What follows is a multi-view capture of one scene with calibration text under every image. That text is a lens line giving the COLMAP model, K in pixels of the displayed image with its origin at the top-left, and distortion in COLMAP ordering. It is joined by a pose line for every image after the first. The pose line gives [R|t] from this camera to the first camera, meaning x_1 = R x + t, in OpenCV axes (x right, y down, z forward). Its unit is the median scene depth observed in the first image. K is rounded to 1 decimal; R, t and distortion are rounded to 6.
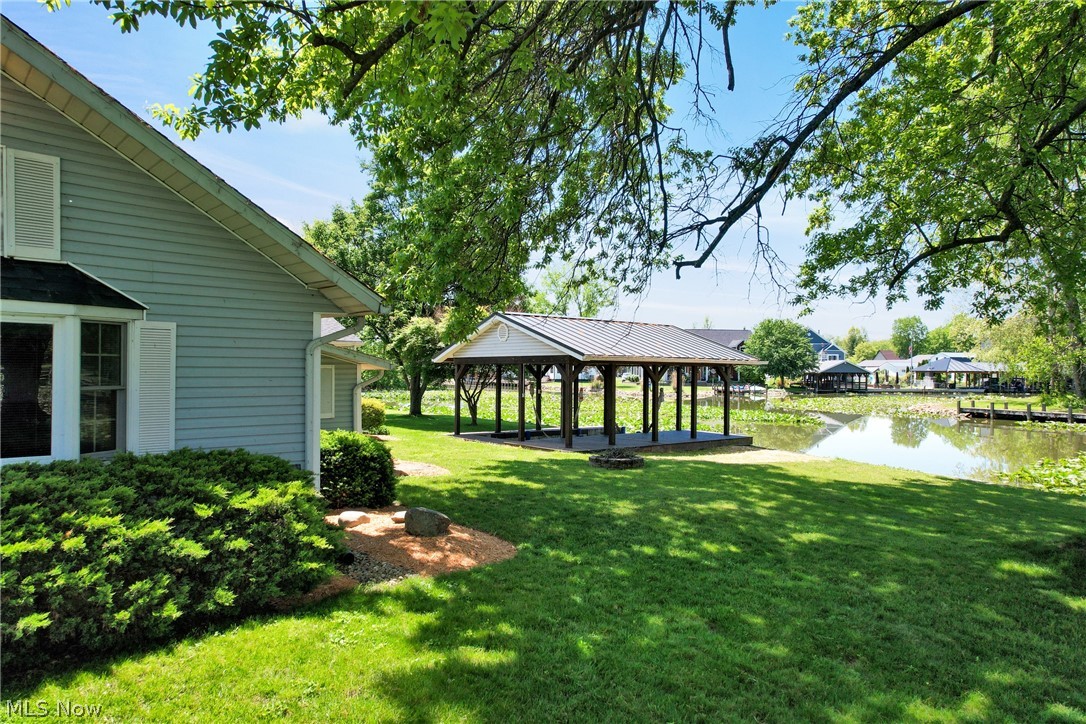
lens RADIAL K [[697.3, 0, 542.7], [0, 697.3, 366.8], [0, 0, 1]] dist [-0.084171, 0.073437]
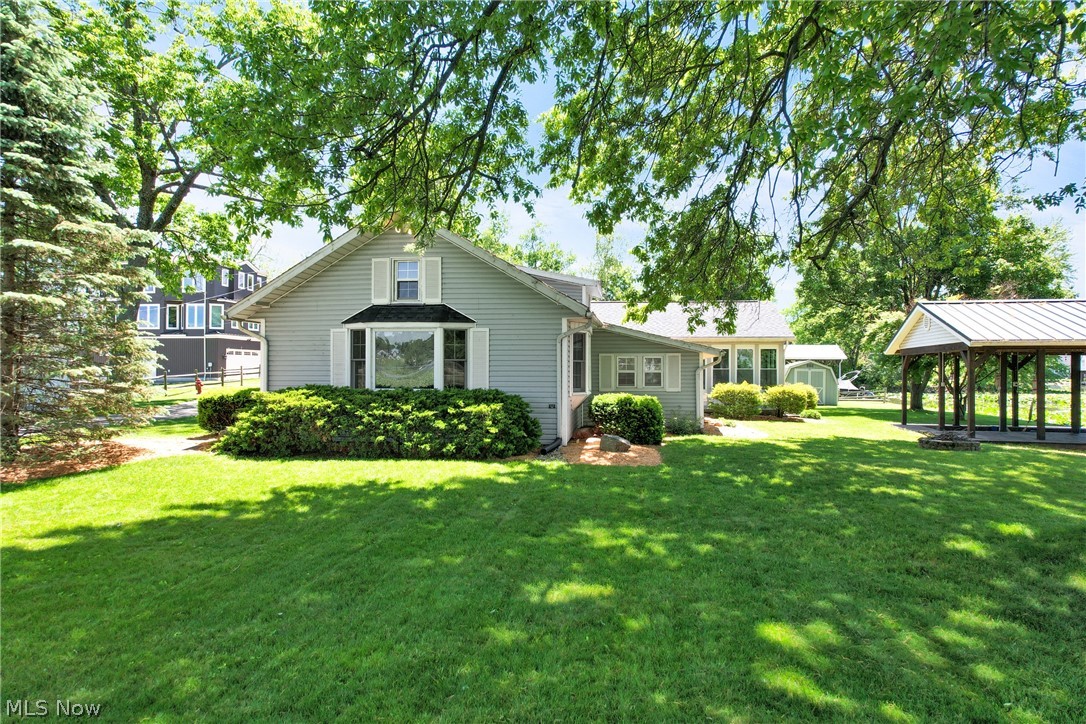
lens RADIAL K [[697.3, 0, 542.7], [0, 697.3, 366.8], [0, 0, 1]] dist [-0.084171, 0.073437]
pose [[0.641399, -0.011335, -0.767124, 0.237271], [0.006077, 0.999935, -0.009694, 0.014677], [0.767183, 0.001556, 0.641426, -0.039274]]
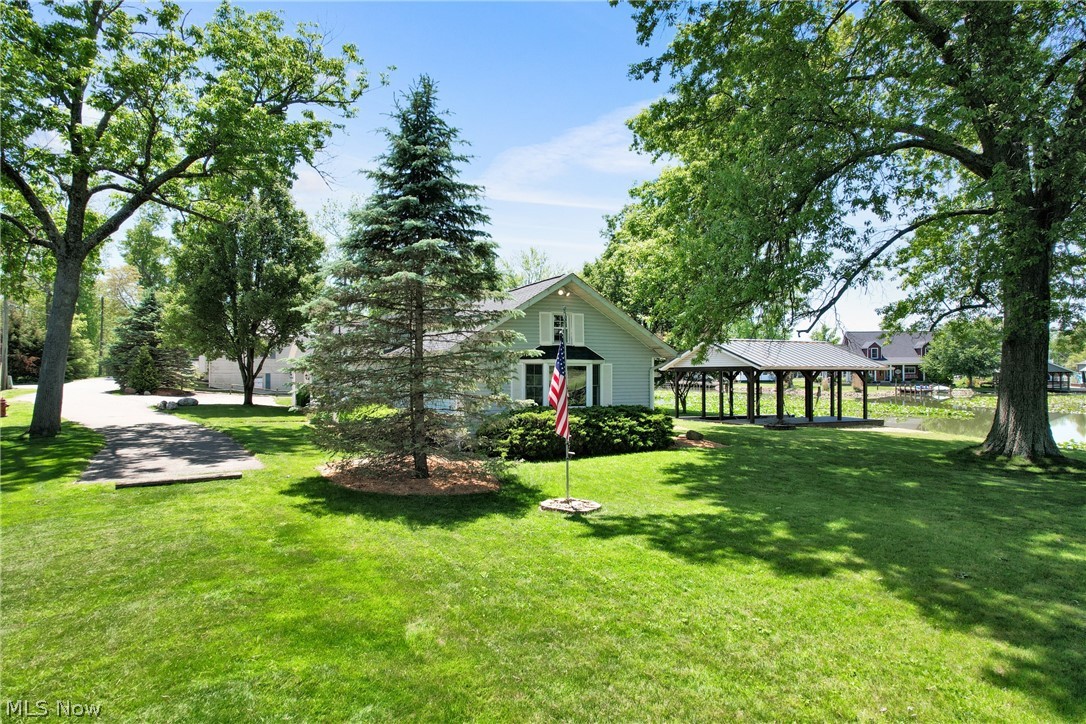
lens RADIAL K [[697.3, 0, 542.7], [0, 697.3, 366.8], [0, 0, 1]] dist [-0.084171, 0.073437]
pose [[0.966251, -0.011440, -0.257349, -0.010613], [0.010744, 0.999934, -0.004112, -0.008613], [0.257379, 0.001208, 0.966310, -0.420101]]
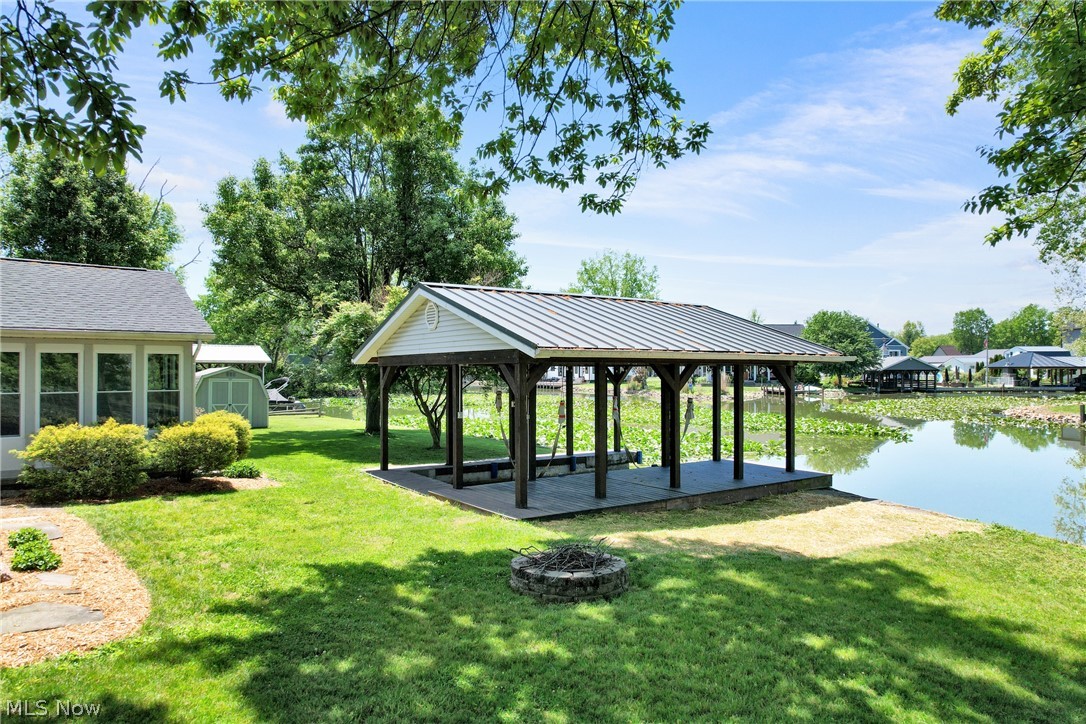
lens RADIAL K [[697.3, 0, 542.7], [0, 697.3, 366.8], [0, 0, 1]] dist [-0.084171, 0.073437]
pose [[0.997908, -0.011125, -0.063689, 0.057577], [0.011100, 0.999938, -0.000744, -0.000498], [0.063694, 0.000036, 0.997969, 0.257723]]
